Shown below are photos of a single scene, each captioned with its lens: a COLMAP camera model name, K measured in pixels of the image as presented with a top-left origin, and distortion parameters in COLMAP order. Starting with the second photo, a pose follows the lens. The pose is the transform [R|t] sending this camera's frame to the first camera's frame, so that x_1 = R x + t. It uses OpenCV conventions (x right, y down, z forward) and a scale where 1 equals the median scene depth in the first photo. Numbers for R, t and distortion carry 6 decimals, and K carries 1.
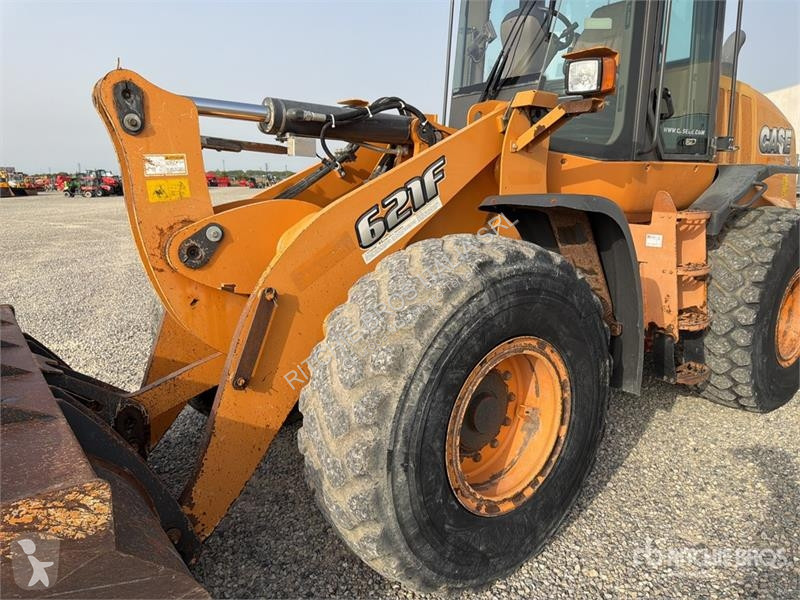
lens RADIAL K [[566.7, 0, 400.0], [0, 566.7, 300.0], [0, 0, 1]] dist [0.065552, -0.090466]
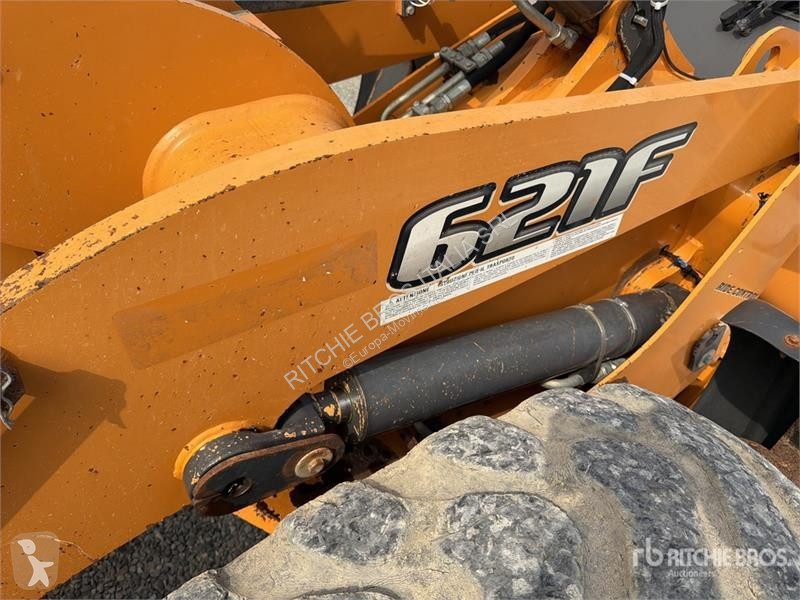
lens RADIAL K [[563.7, 0, 397.9], [0, 563.7, 308.3], [0, 0, 1]] dist [0.065696, -0.084921]
pose [[0.885937, 0.430599, 0.172336, -0.121663], [-0.461021, 0.858223, 0.225638, -0.166509], [-0.050744, -0.279351, 0.958847, 0.721457]]
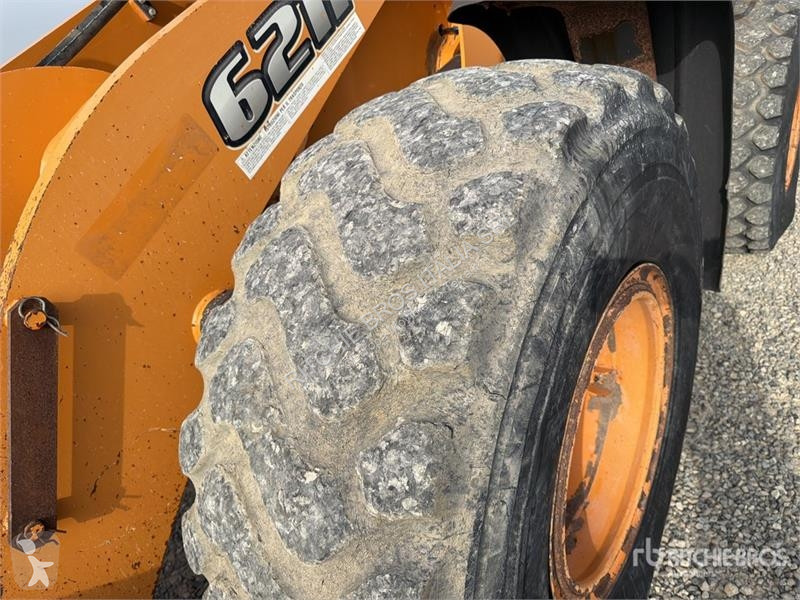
lens RADIAL K [[566.7, 0, 400.0], [0, 566.7, 300.0], [0, 0, 1]] dist [0.065552, -0.090466]
pose [[0.955198, -0.241921, 0.170501, -0.048434], [0.200134, 0.952368, 0.230089, -0.055549], [-0.218043, -0.185658, 0.958117, 0.532405]]
